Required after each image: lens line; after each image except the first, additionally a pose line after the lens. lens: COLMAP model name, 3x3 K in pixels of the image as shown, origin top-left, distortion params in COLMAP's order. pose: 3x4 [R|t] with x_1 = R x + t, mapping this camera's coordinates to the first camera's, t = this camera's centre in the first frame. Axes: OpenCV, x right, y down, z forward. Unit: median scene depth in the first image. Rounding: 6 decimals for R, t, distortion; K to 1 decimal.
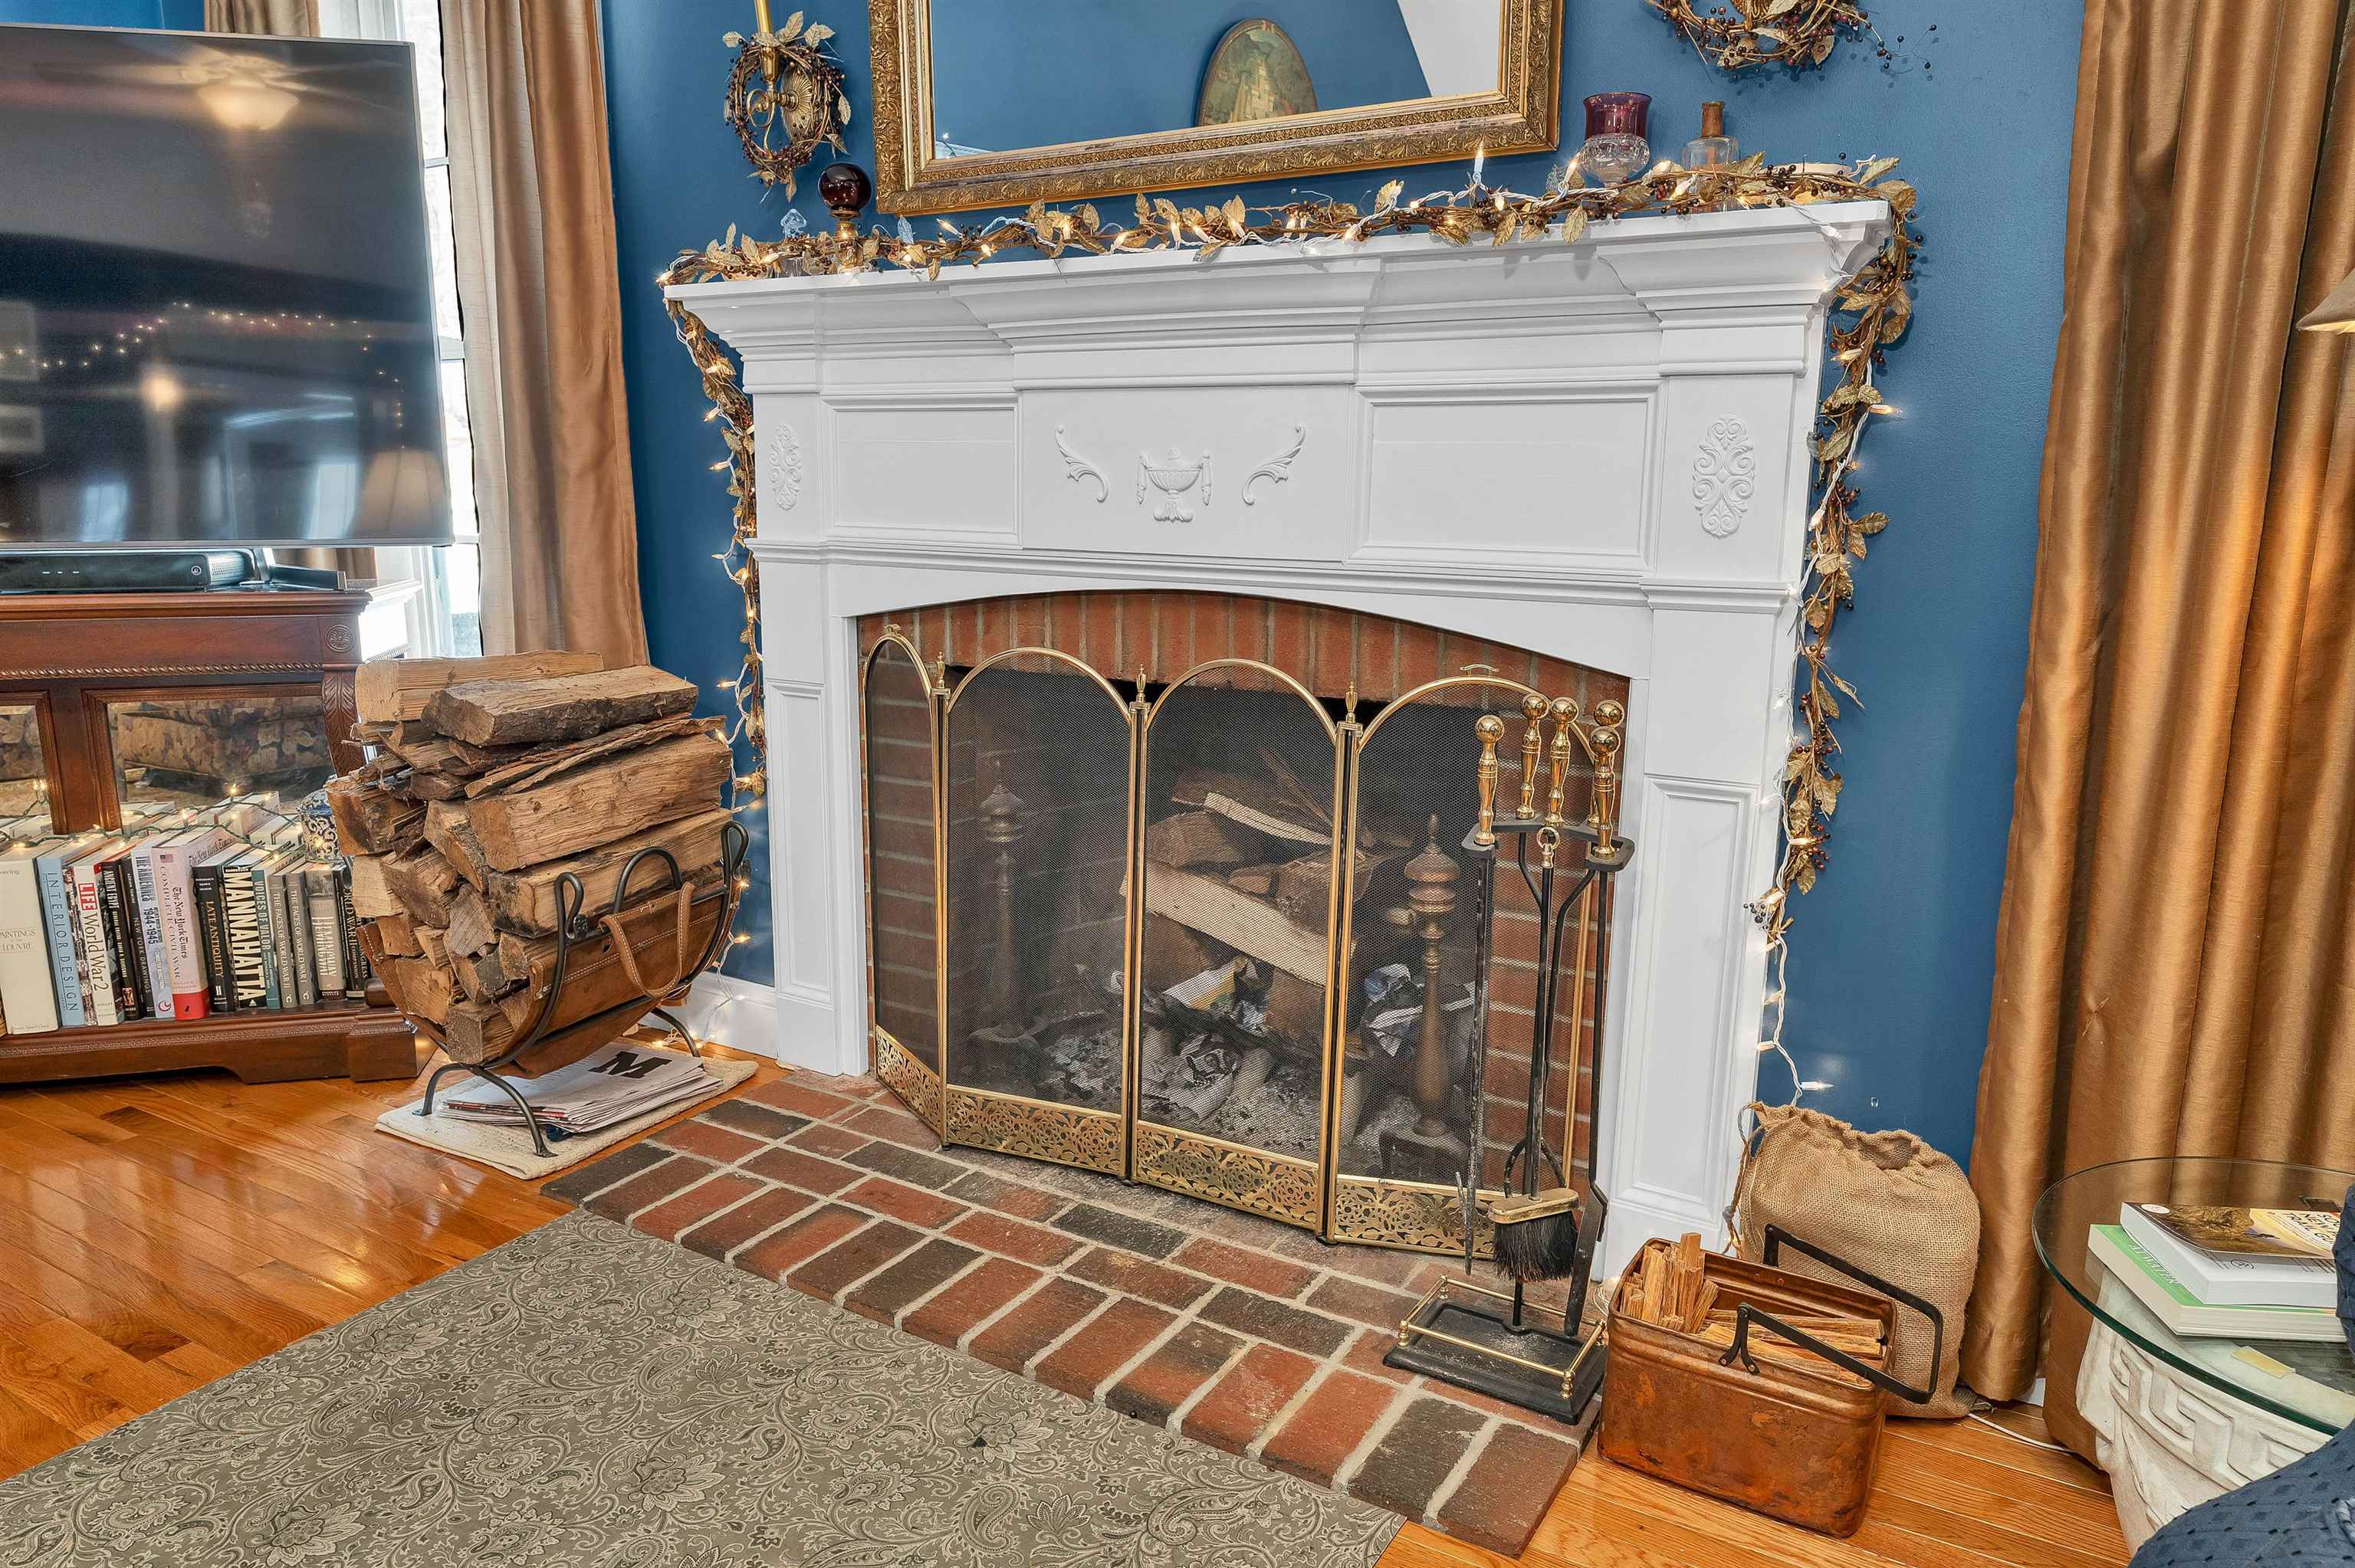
lens RADIAL K [[1598.1, 0, 1173.4], [0, 1598.1, 776.0], [0, 0, 1]] dist [0.000954, -0.003099]
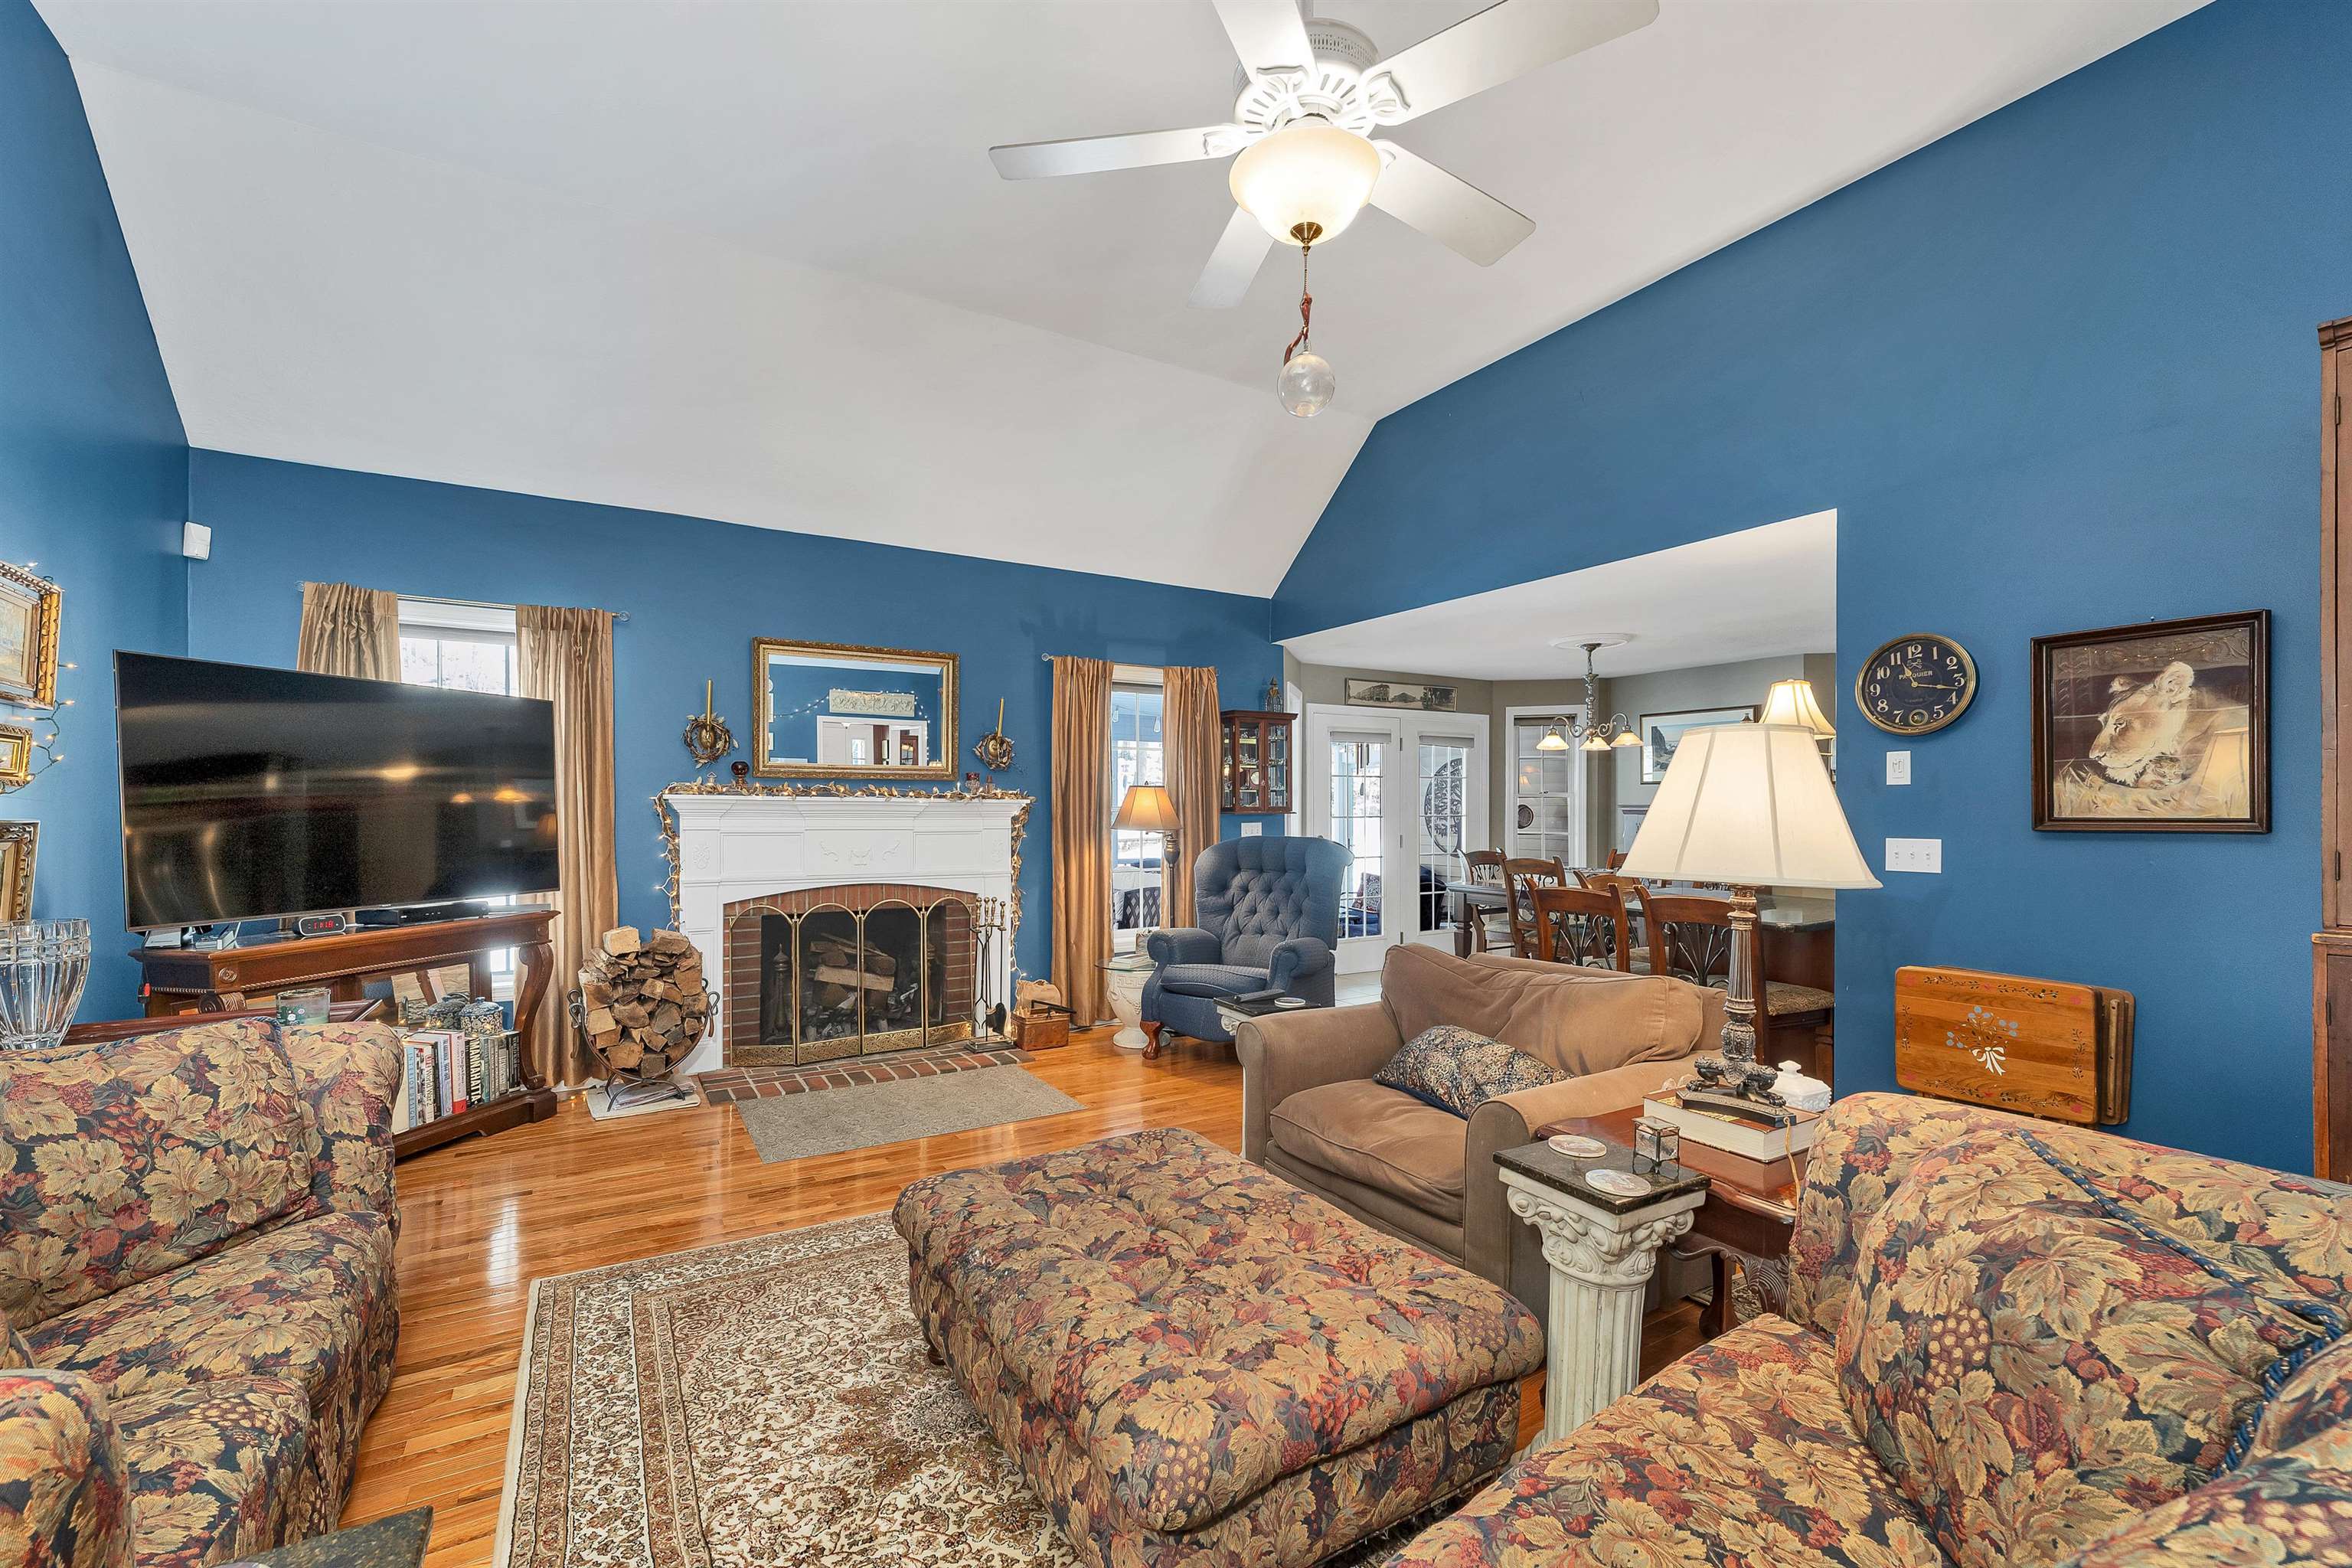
lens RADIAL K [[957.0, 0, 1150.9], [0, 957.0, 820.1], [0, 0, 1]] dist [0.001802, -0.000339]
pose [[0.479455, -0.010606, 0.877502, -1.482342], [0.171034, 0.981882, -0.081583, 0.030134], [-0.860738, 0.189198, 0.472582, -0.588572]]
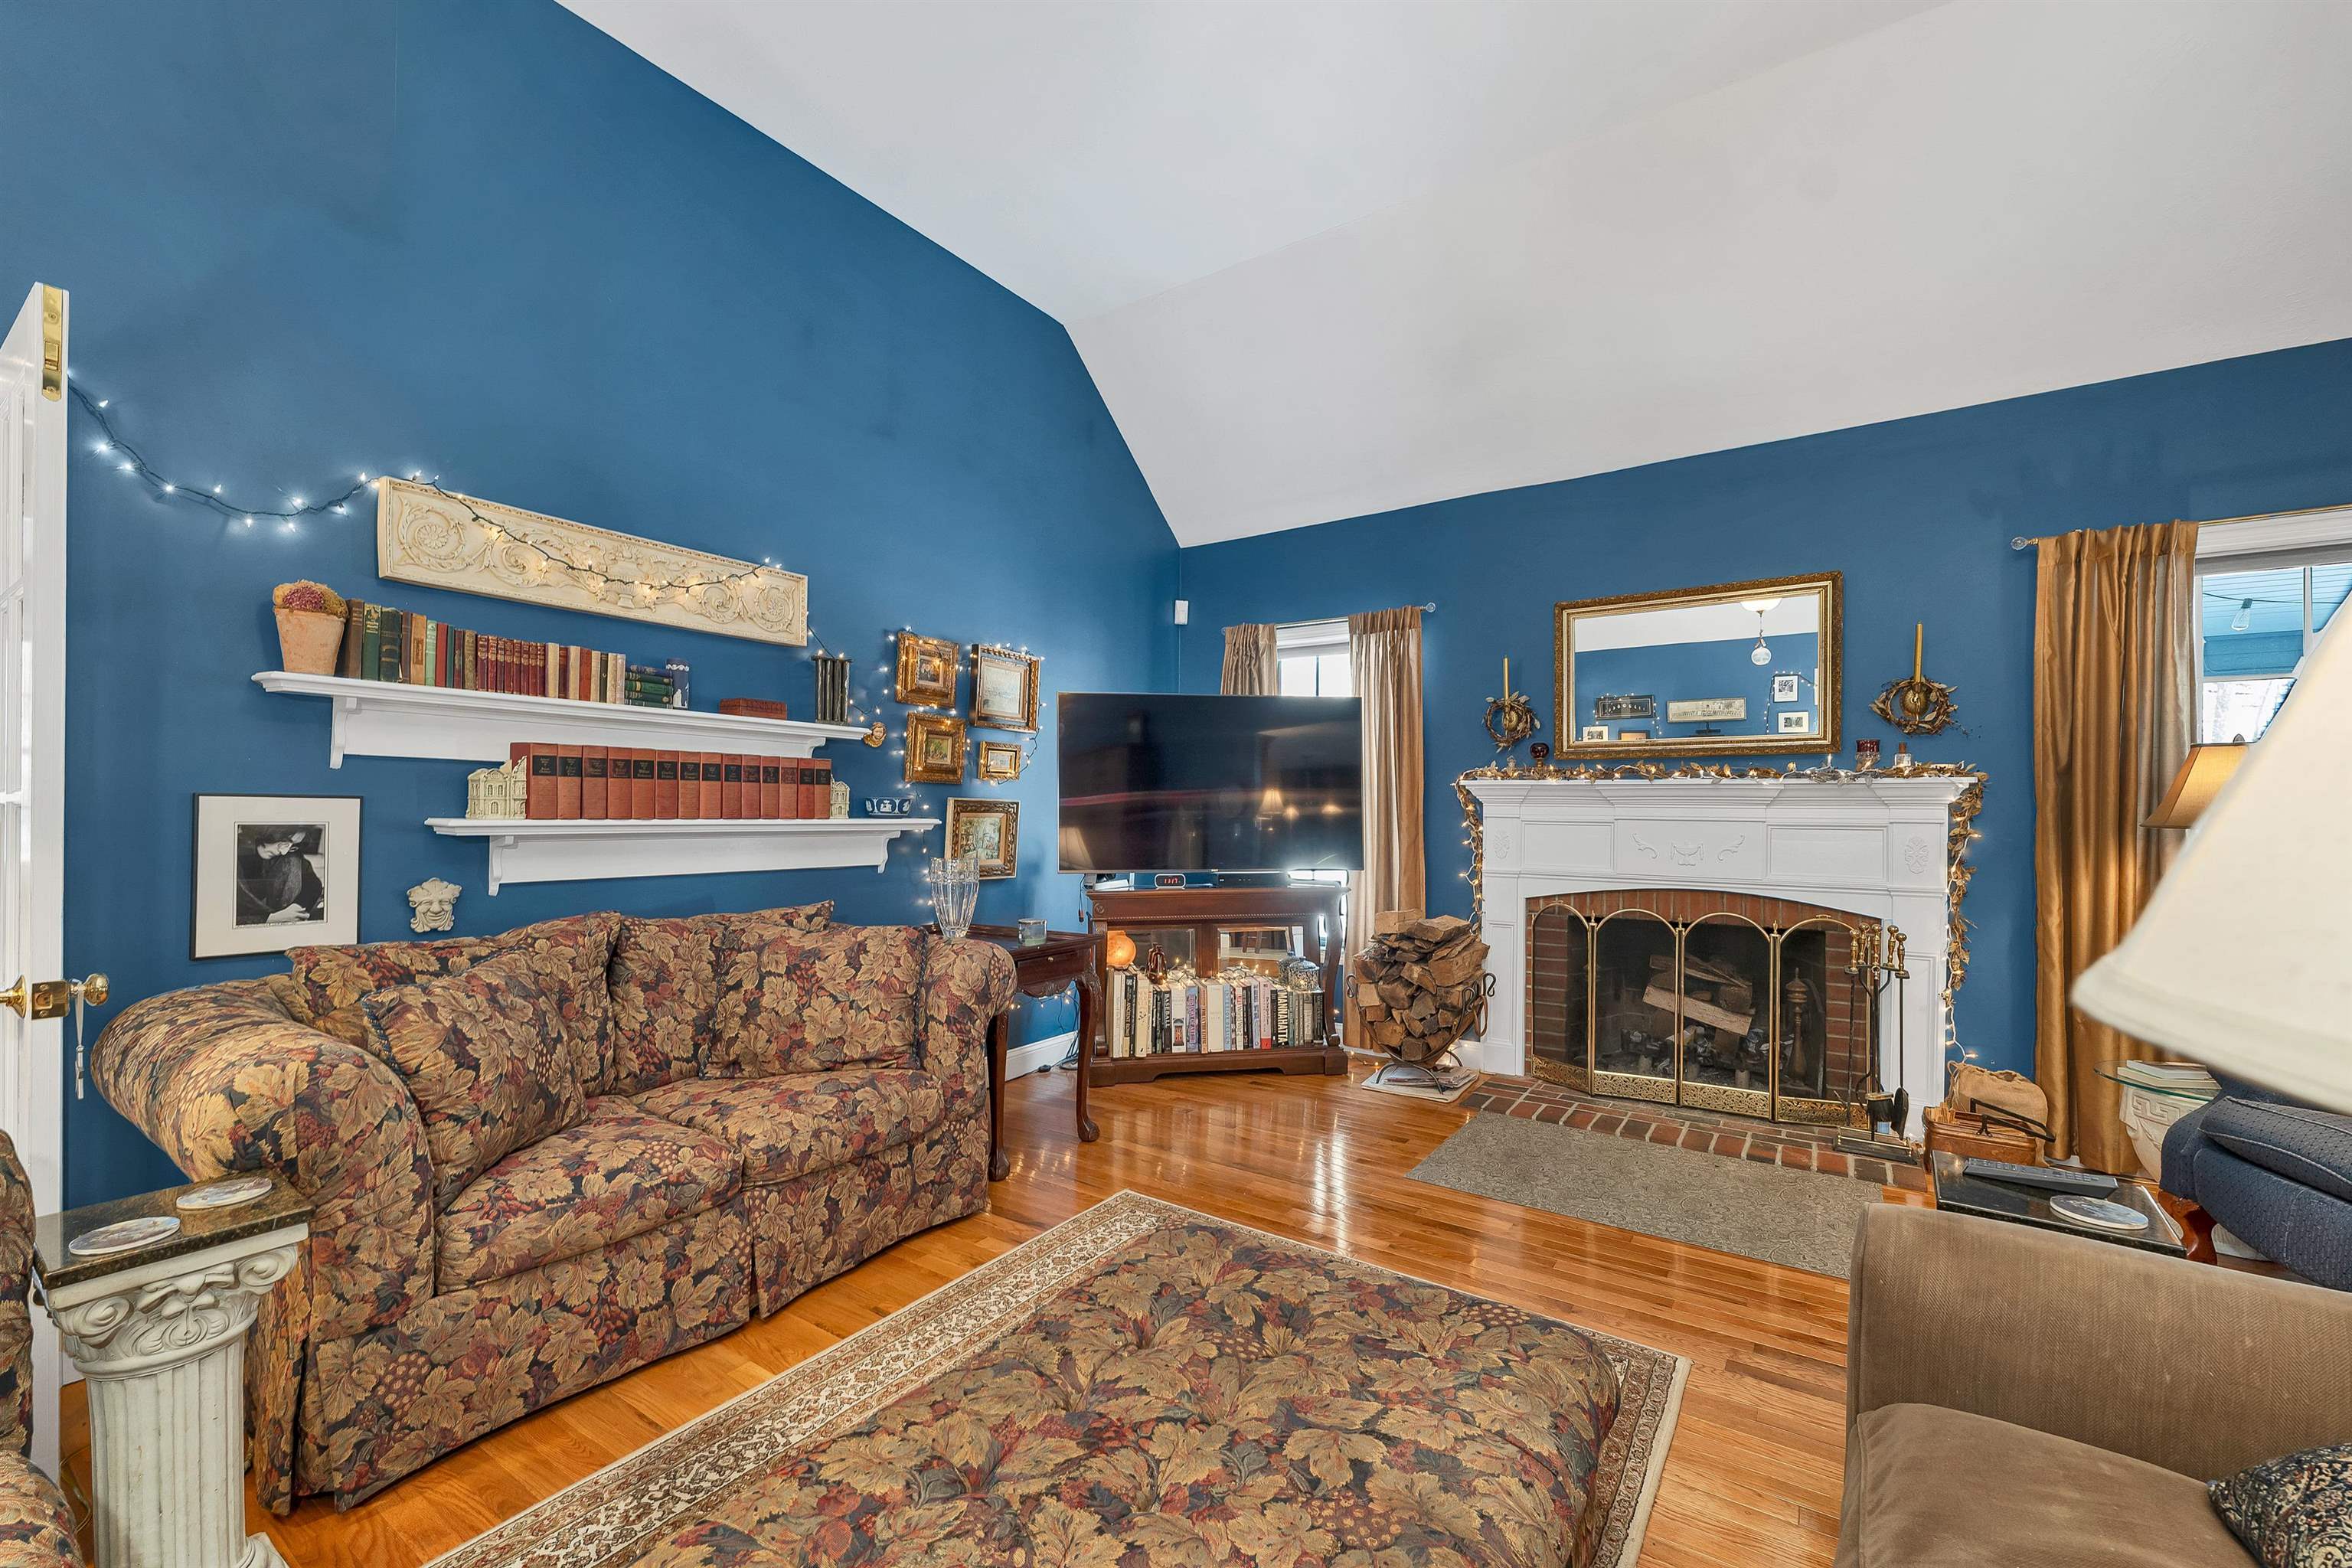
lens RADIAL K [[957.0, 0, 1186.0], [0, 957.0, 802.7], [0, 0, 1]] dist [0.001802, -0.000339]
pose [[0.998801, 0.001765, -0.048920, -0.758383], [-0.011583, 0.979491, -0.201154, 0.082948], [0.047562, 0.201480, 0.978337, -0.712078]]
